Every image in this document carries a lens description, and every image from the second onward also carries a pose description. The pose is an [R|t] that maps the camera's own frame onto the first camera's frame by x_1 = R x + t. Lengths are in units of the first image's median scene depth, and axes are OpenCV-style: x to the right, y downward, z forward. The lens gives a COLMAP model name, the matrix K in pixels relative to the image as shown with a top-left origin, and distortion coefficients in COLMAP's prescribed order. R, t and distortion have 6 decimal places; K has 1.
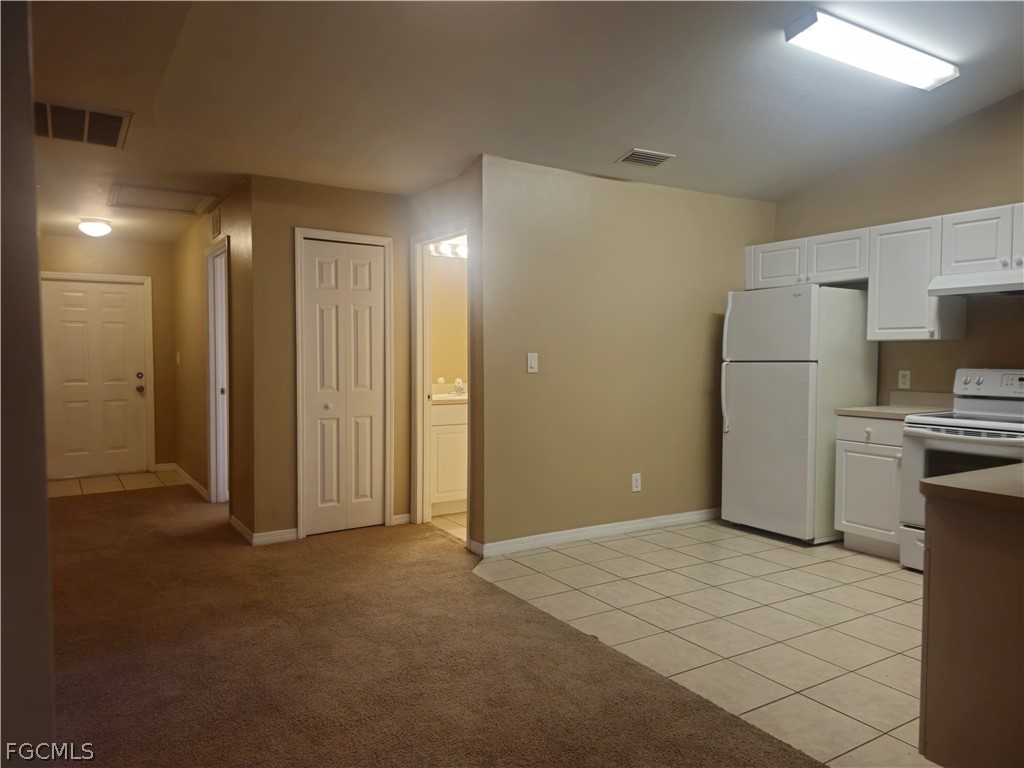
lens RADIAL K [[700.3, 0, 512.0], [0, 700.3, 384.0], [0, 0, 1]] dist [0.063710, -0.090568]
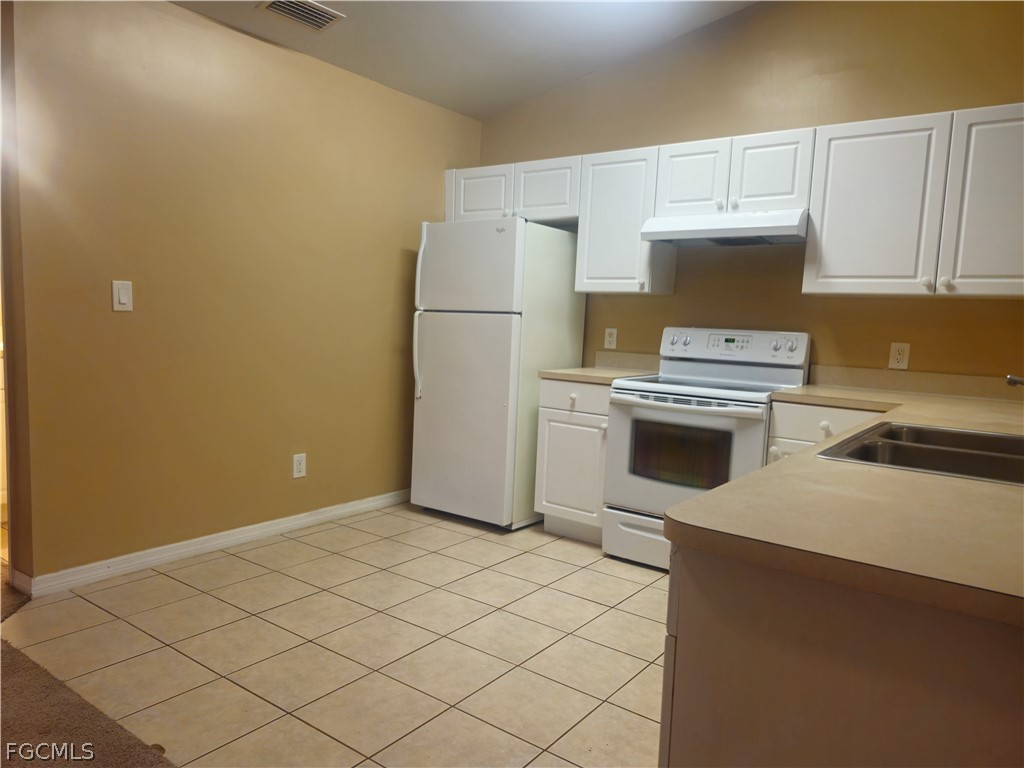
lens RADIAL K [[714.2, 0, 512.0], [0, 714.2, 384.0], [0, 0, 1]] dist [0.048570, -0.029696]
pose [[0.927132, 0.003207, 0.374720, 0.111107], [-0.025170, 0.998238, 0.053732, 0.006176], [-0.373888, -0.059249, 0.925580, 0.228790]]
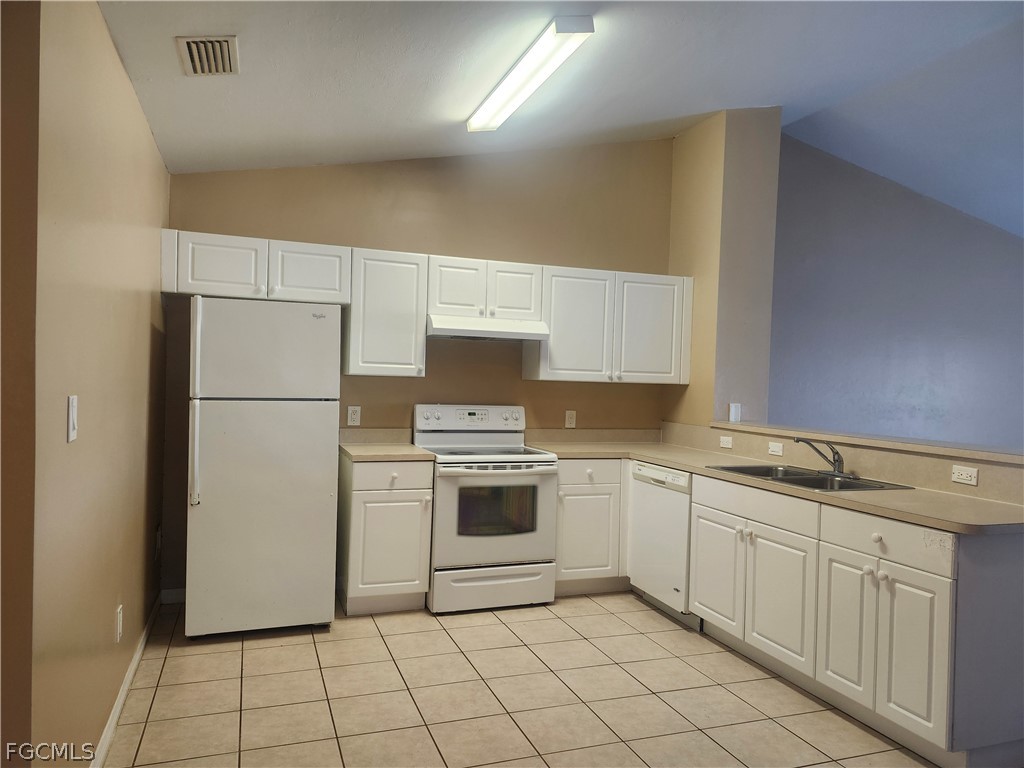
lens RADIAL K [[715.8, 0, 511.0], [0, 715.8, 365.7], [0, 0, 1]] dist [0.076343, -0.028624]
pose [[0.195347, 0.026767, 0.980369, -0.362381], [0.009508, 0.999529, -0.029184, -0.045489], [-0.980688, 0.015023, 0.195000, 0.646266]]
